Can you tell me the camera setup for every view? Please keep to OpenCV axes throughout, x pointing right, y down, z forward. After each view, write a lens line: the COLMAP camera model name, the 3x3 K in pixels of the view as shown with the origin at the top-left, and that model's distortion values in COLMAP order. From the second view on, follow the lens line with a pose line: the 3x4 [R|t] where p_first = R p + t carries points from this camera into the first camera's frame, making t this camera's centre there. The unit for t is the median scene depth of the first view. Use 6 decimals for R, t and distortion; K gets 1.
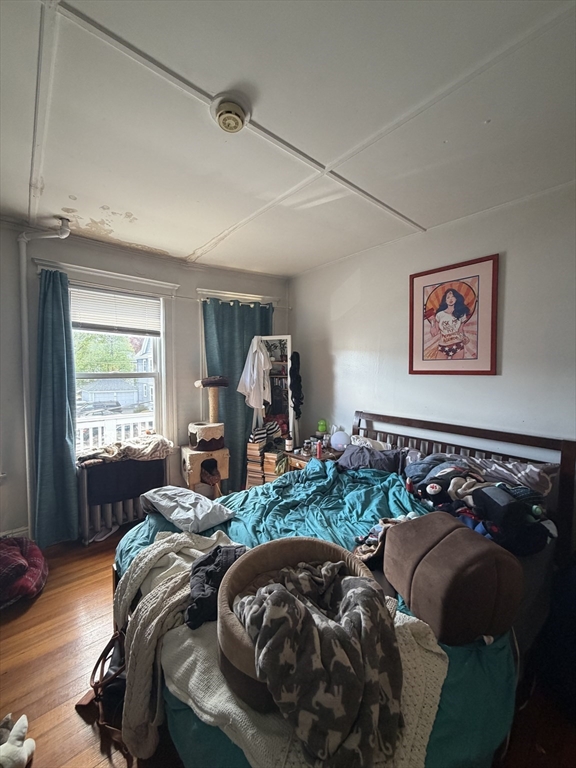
lens RADIAL K [[305.4, 0, 287.4], [0, 305.4, 381.6], [0, 0, 1]] dist [0.000111, -0.000534]
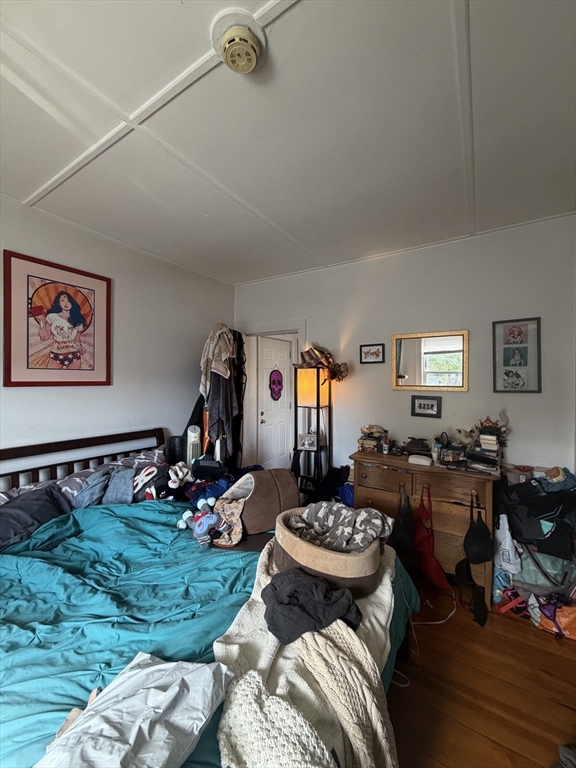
lens RADIAL K [[305.4, 0, 287.5], [0, 305.4, 381.9], [0, 0, 1]] dist [0.000111, -0.000534]
pose [[-0.288243, -0.008262, 0.957522, -0.534127], [0.034241, 0.999234, 0.018929, -0.029953], [-0.956945, 0.038242, -0.287739, 0.638937]]
